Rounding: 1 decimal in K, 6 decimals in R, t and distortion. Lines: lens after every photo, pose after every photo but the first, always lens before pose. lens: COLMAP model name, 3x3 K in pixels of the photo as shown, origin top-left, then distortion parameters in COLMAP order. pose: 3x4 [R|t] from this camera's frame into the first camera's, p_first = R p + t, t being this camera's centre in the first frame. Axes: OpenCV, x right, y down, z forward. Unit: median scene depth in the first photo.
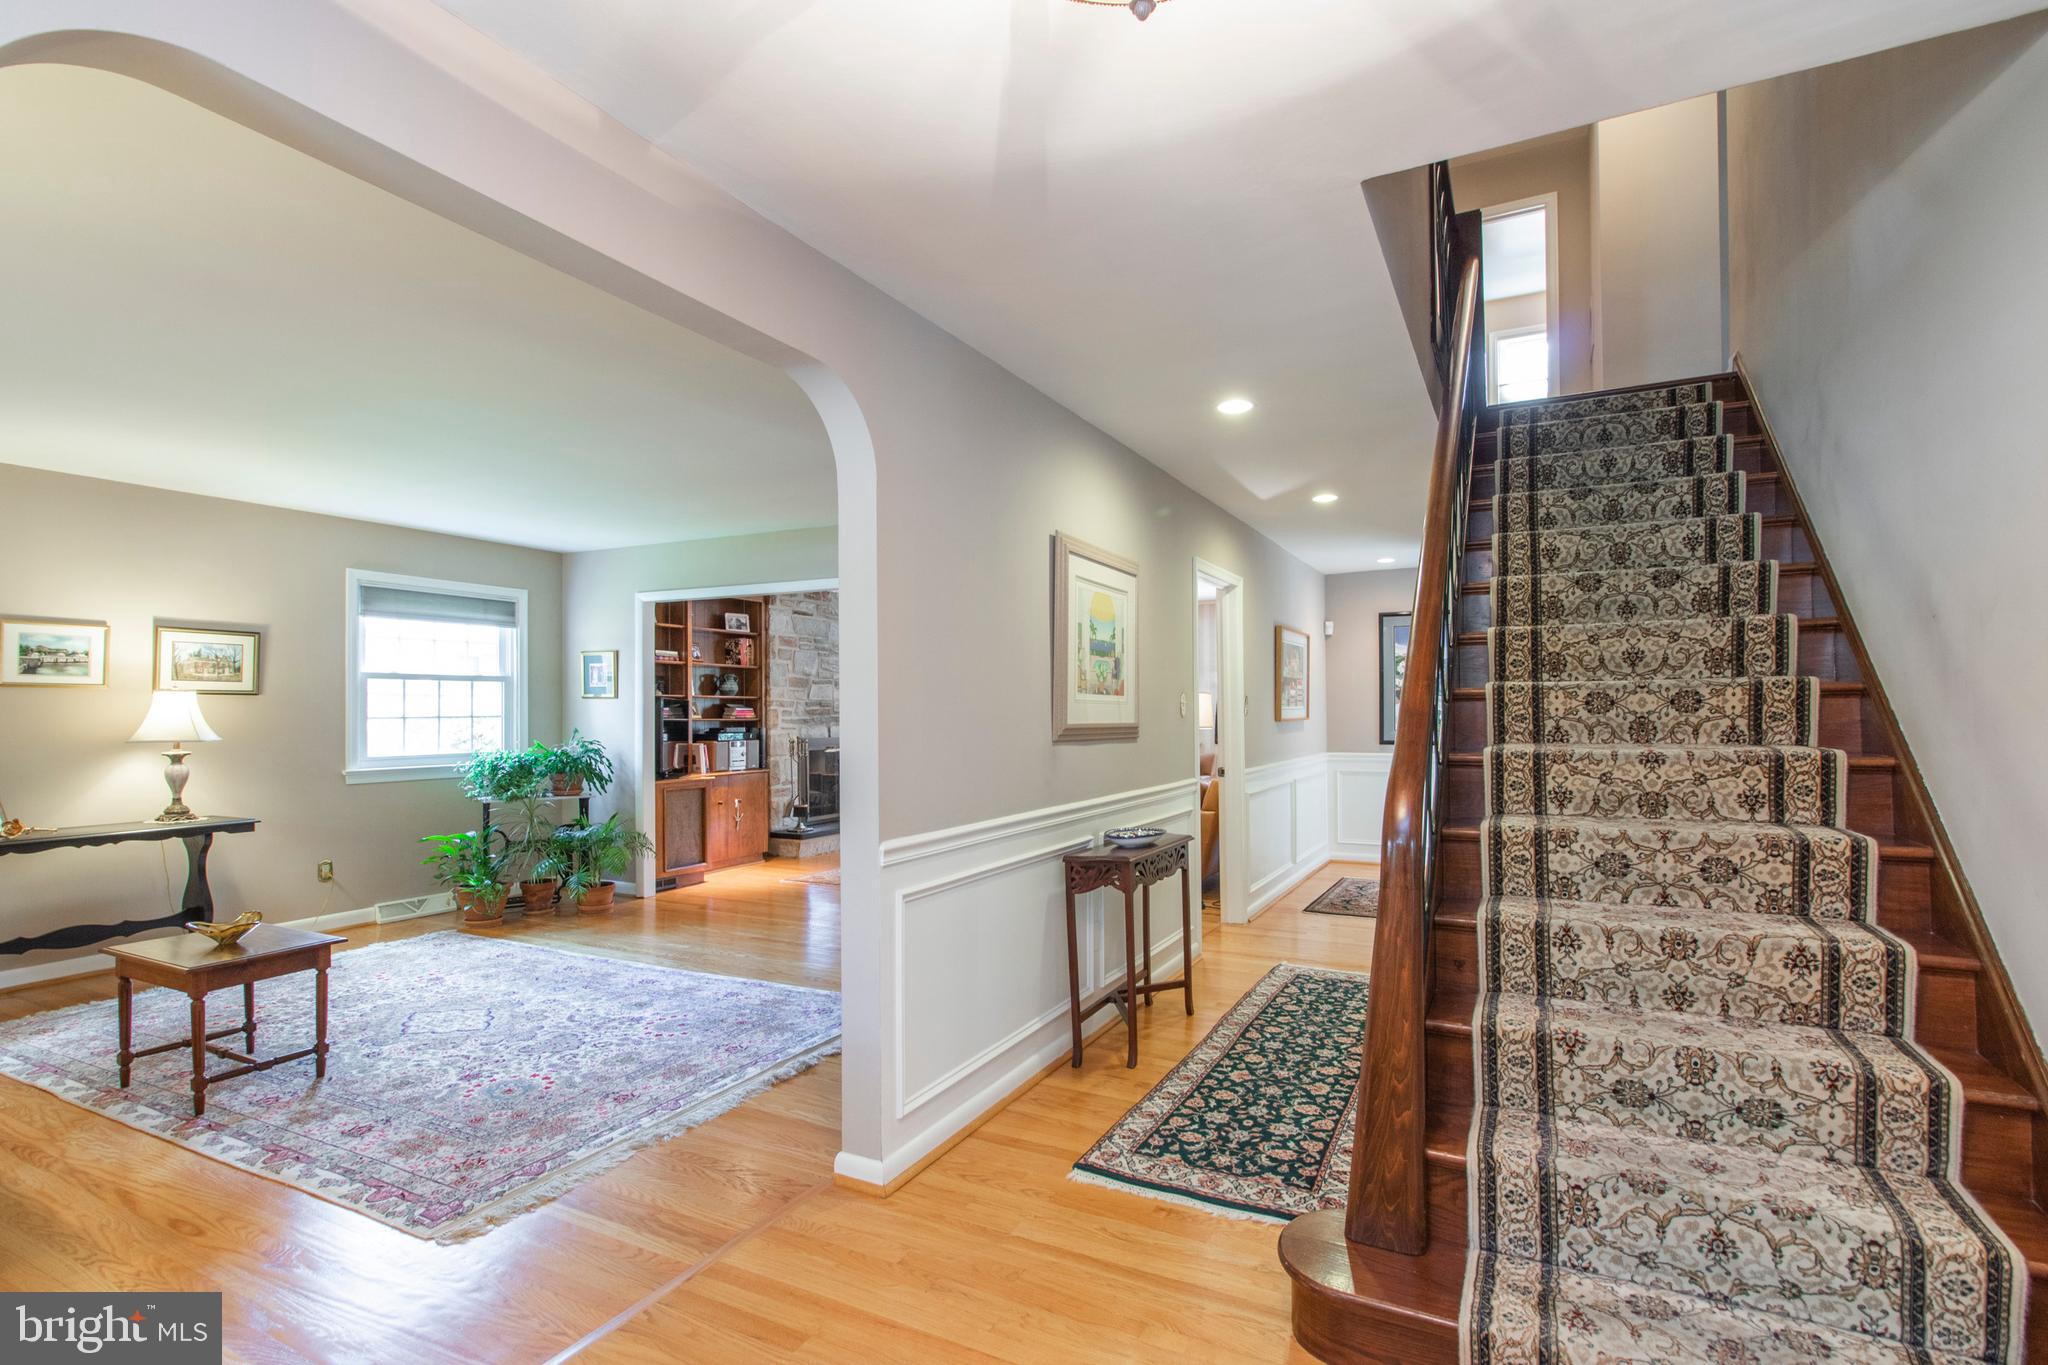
lens RADIAL K [[948.2, 0, 1051.9], [0, 948.2, 700.5], [0, 0, 1]] dist [0.004986, -0.001296]
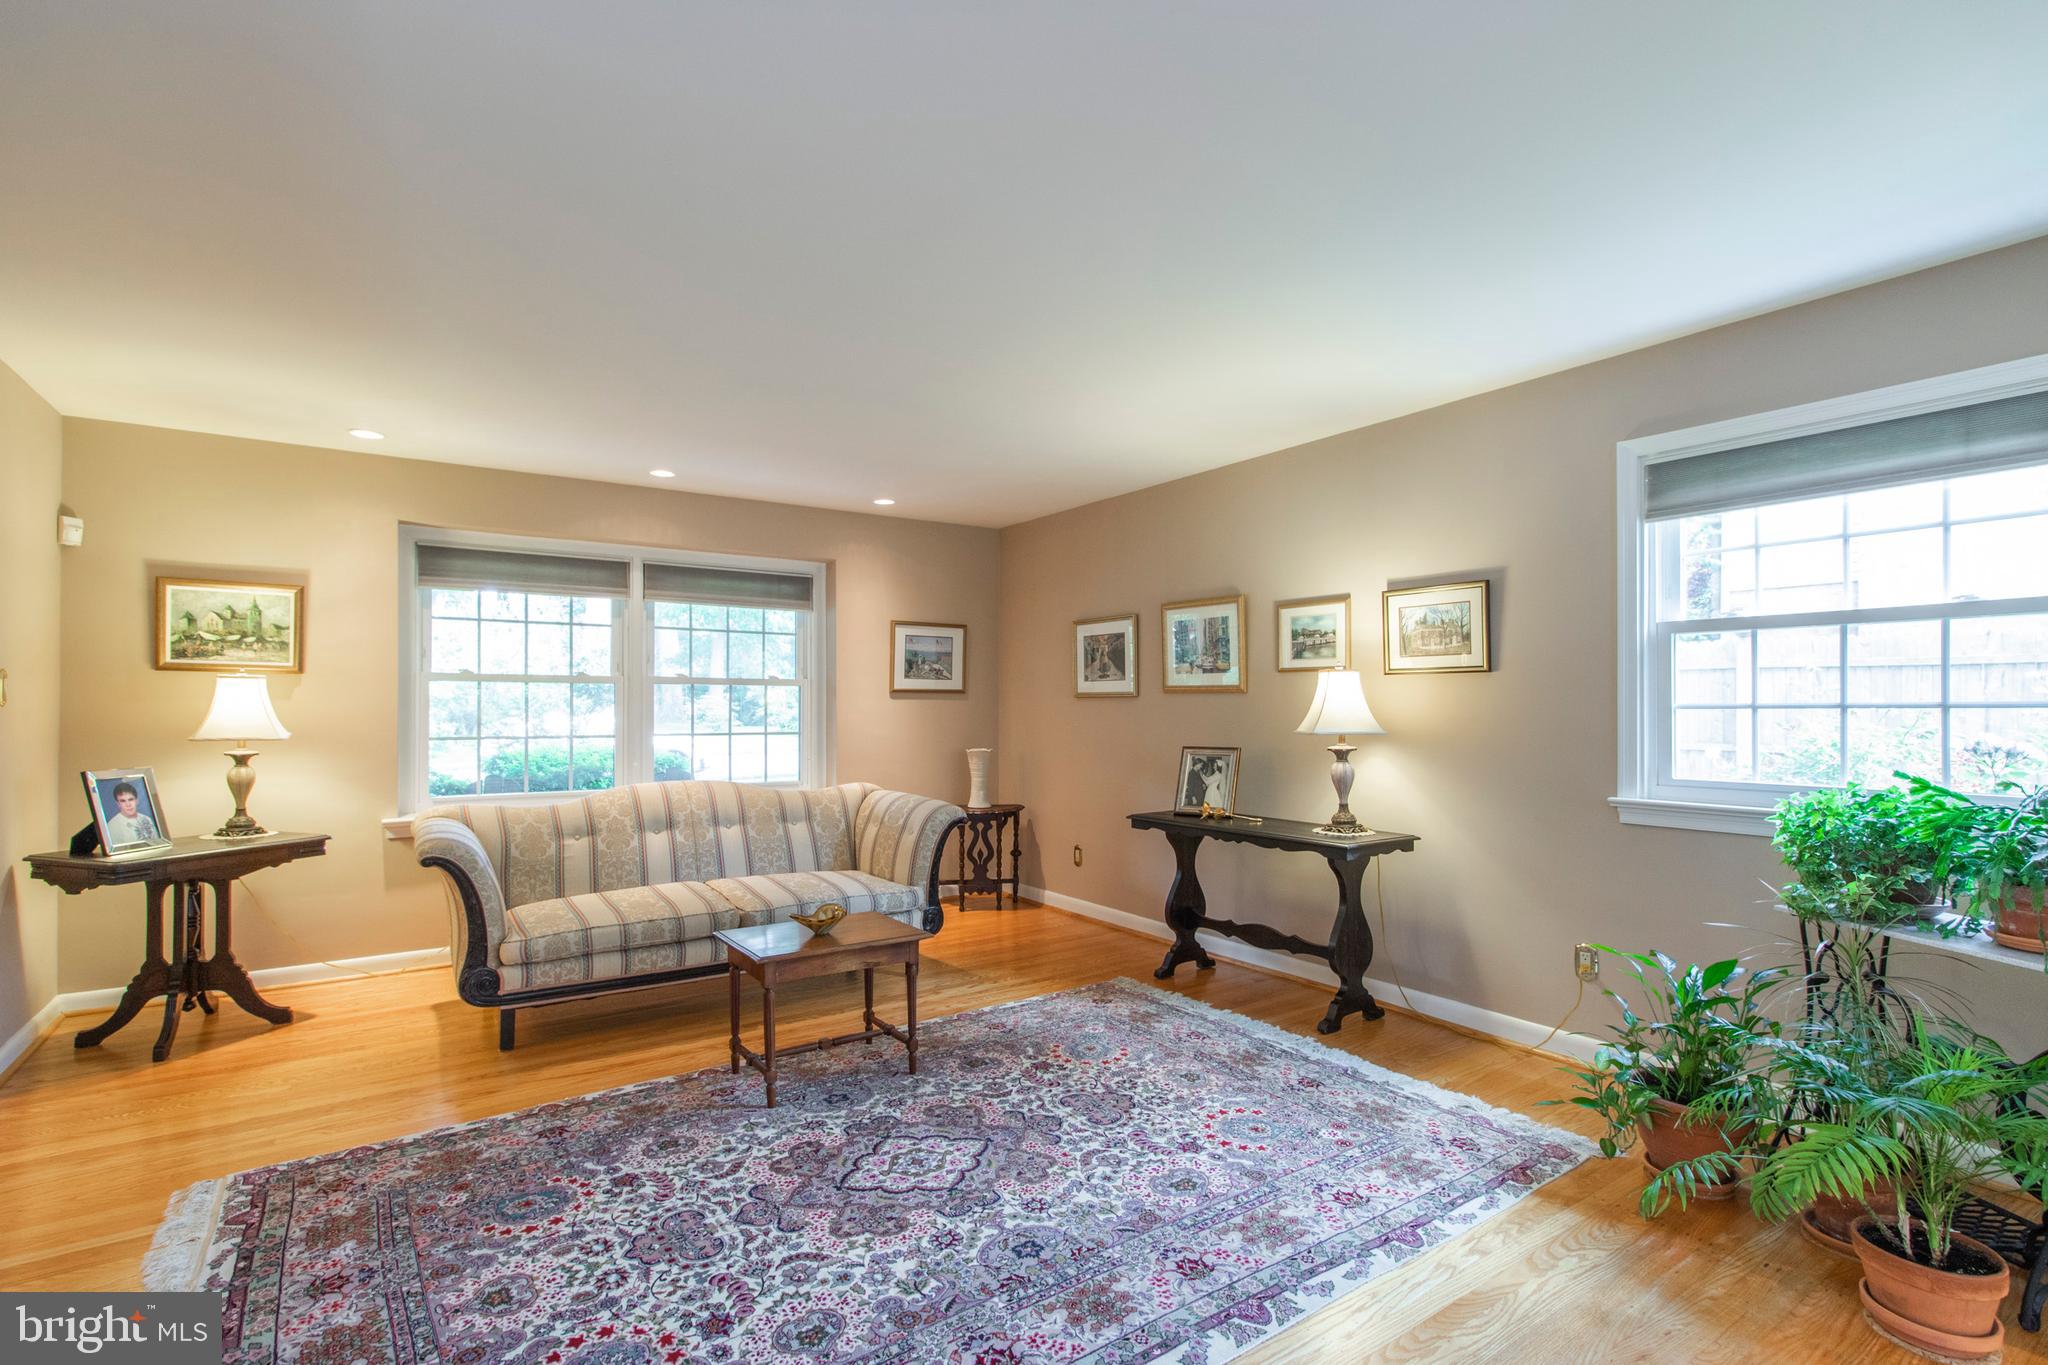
lens RADIAL K [[948.2, 0, 978.7], [0, 948.2, 698.8], [0, 0, 1]] dist [0.004986, -0.001296]
pose [[-0.500280, -0.001082, -0.865863, -0.094301], [0.013841, 0.999861, -0.009246, 0.023087], [0.865753, -0.016609, -0.500196, 1.579677]]
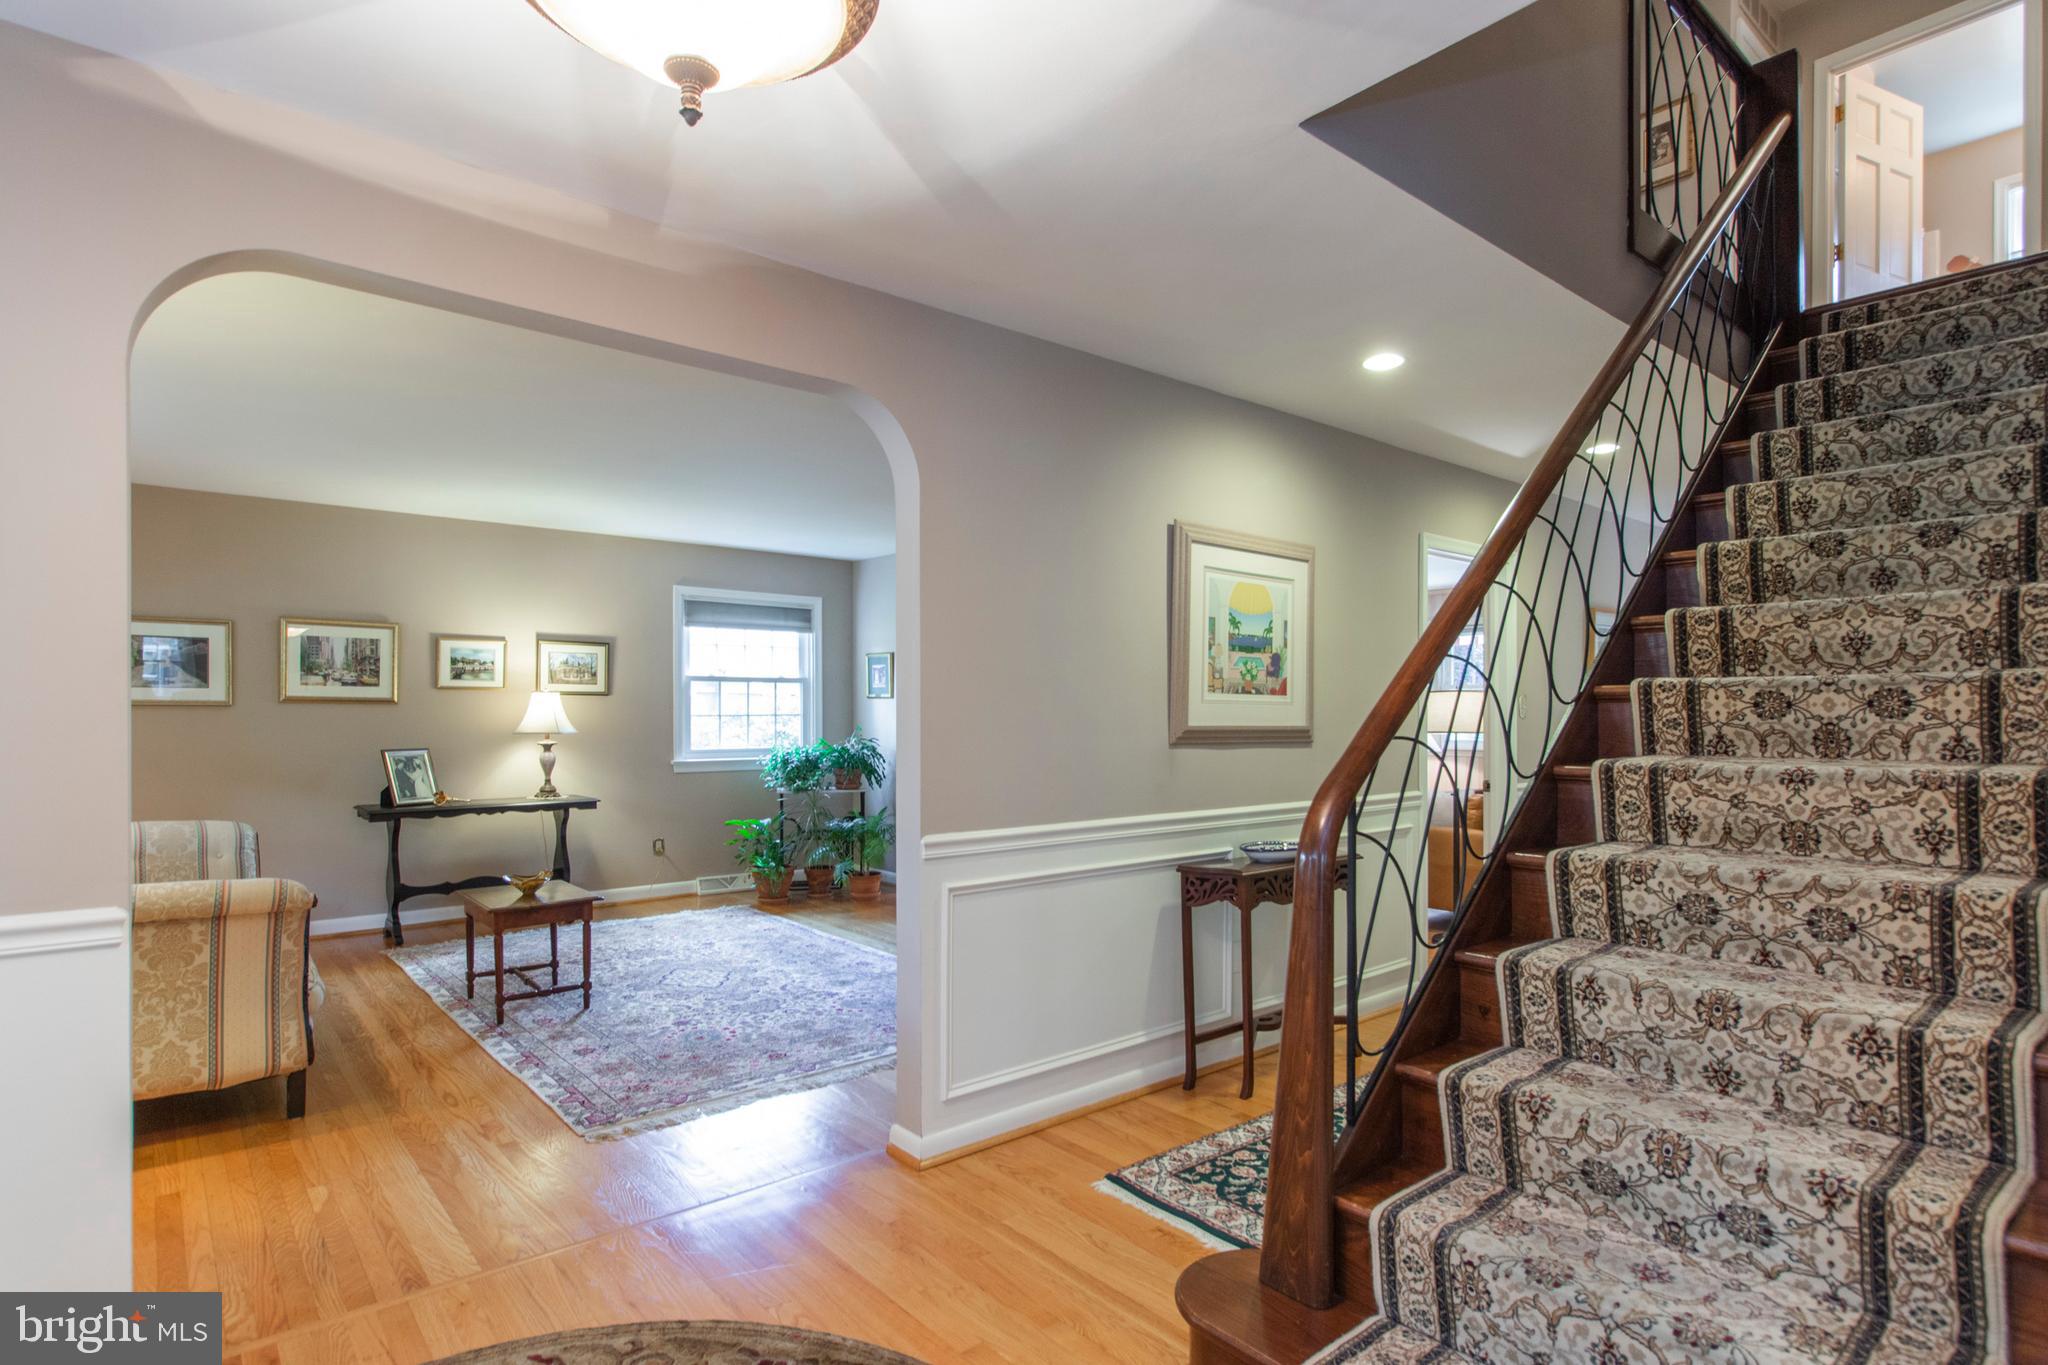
lens RADIAL K [[1061.3, 0, 1048.2], [0, 1061.3, 716.3], [0, 0, 1]] dist [0.000449, 0.001368]
pose [[0.920546, 0.006586, -0.390578, 0.300652], [-0.000565, 0.999879, 0.015528, -0.001031], [0.390633, -0.014073, 0.920439, -0.018289]]
